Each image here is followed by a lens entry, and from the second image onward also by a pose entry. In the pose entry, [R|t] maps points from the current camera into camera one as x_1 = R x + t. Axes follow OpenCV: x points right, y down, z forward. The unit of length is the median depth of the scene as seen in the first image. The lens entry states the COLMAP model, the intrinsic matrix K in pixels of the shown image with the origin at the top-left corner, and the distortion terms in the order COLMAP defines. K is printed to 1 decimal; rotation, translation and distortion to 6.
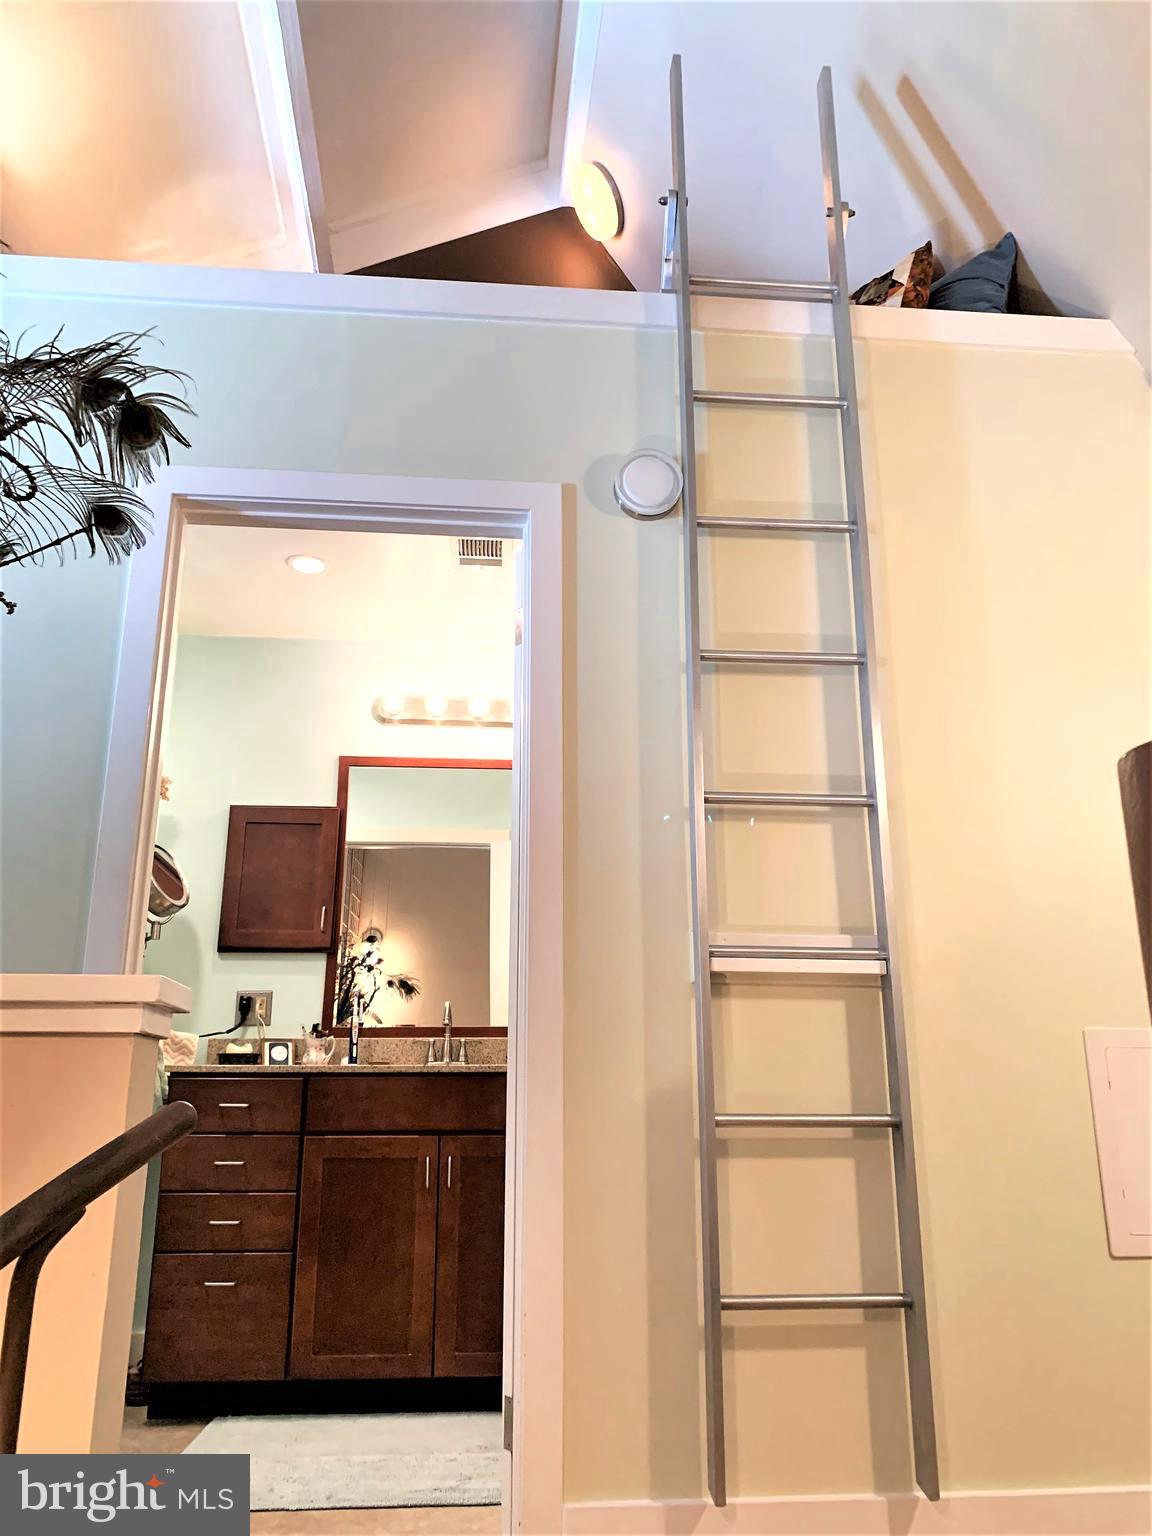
lens RADIAL K [[1175.7, 0, 579.5], [0, 1175.7, 770.5], [0, 0, 1]] dist [0.012035, -0.029672]
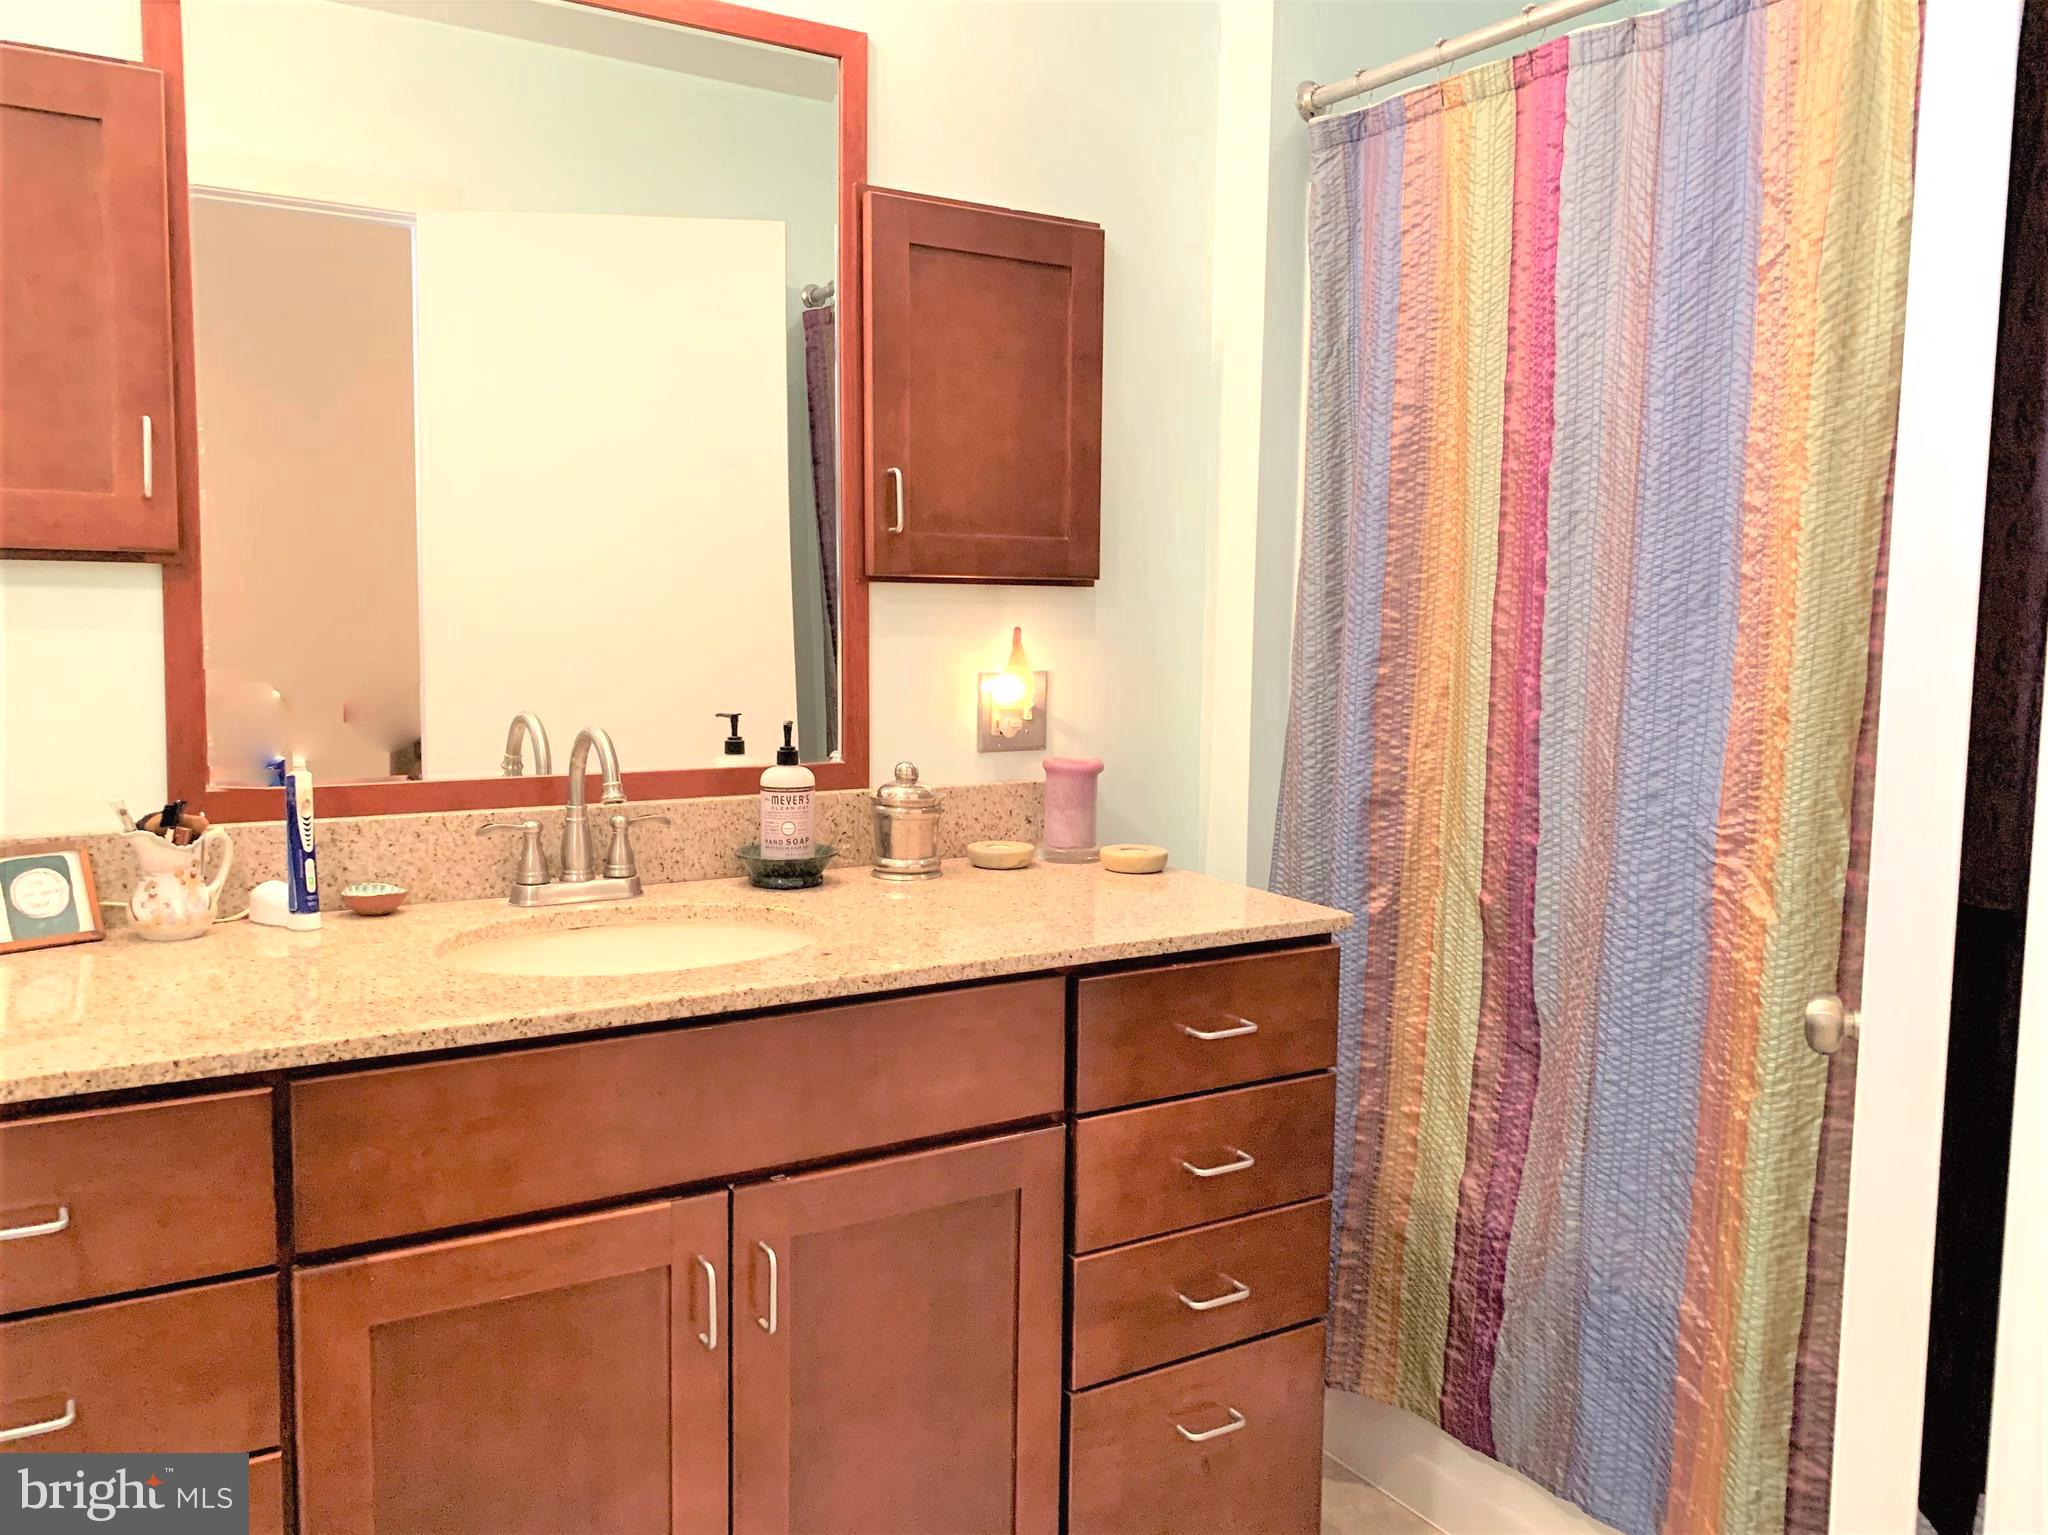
lens RADIAL K [[1567.6, 0, 1017.3], [0, 1567.6, 771.2], [0, 0, 1]] dist [0.012035, -0.029672]
pose [[0.885446, -0.032535, 0.463602, -0.216731], [-0.151585, 0.922773, 0.354276, 0.024035], [-0.439326, -0.383967, 0.812134, 0.559067]]
